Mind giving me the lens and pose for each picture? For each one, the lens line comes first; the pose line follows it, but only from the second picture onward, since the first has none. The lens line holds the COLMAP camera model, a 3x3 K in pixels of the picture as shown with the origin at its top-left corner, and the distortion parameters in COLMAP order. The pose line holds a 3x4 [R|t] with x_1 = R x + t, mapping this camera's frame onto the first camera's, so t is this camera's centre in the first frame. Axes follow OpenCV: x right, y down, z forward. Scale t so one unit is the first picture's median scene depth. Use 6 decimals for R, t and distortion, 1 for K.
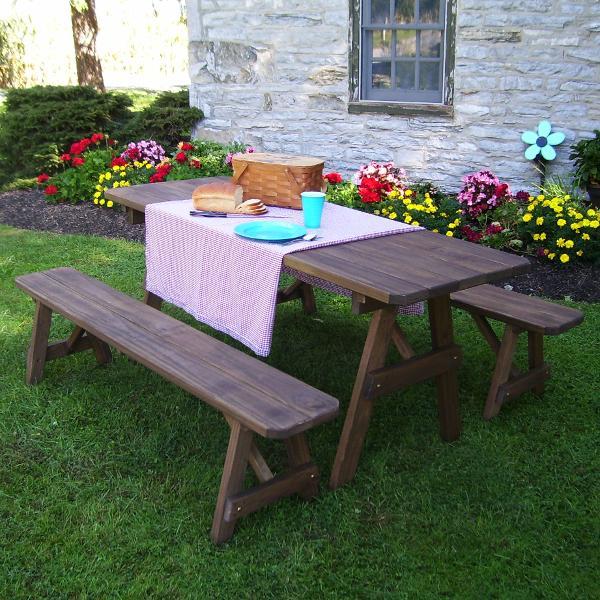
lens RADIAL K [[857.3, 0, 289.3], [0, 857.3, 311.7], [0, 0, 1]] dist [-0.175571, 0.147636]
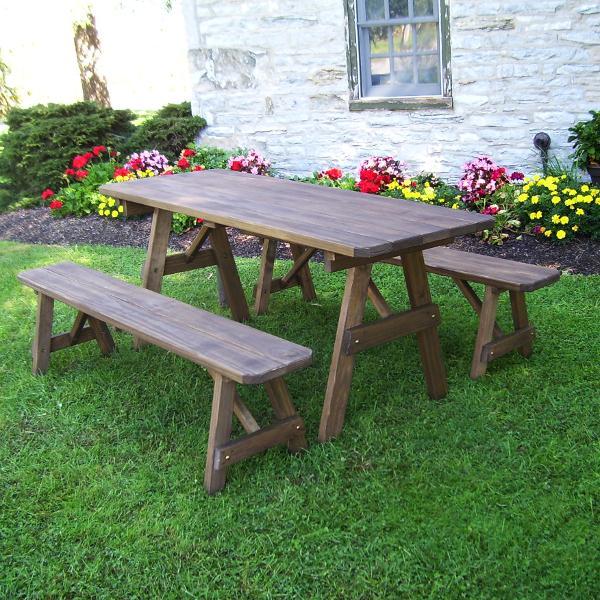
lens RADIAL K [[901.9, 0, 337.8], [0, 901.9, 338.0], [0, 0, 1]] dist [-0.183840, 0.170501]
pose [[0.998168, -0.059116, 0.012888, 0.028422], [0.059141, 0.998248, -0.001541, 0.035313], [-0.012774, 0.002301, 0.999916, -0.051369]]
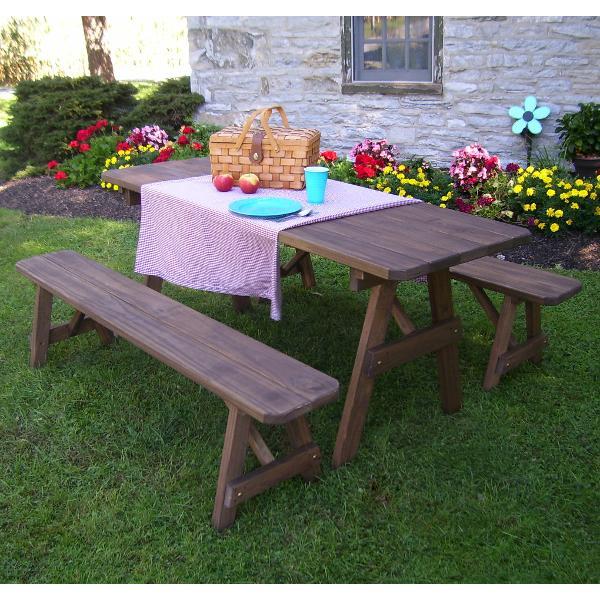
lens RADIAL K [[773.9, 0, 299.9], [0, 773.9, 322.9], [0, 0, 1]] dist [-0.174718, 0.150368]
pose [[0.999578, -0.028355, 0.006281, 0.003900], [0.027982, 0.998193, 0.053174, -0.003680], [-0.007777, -0.052975, 0.998566, 0.050145]]
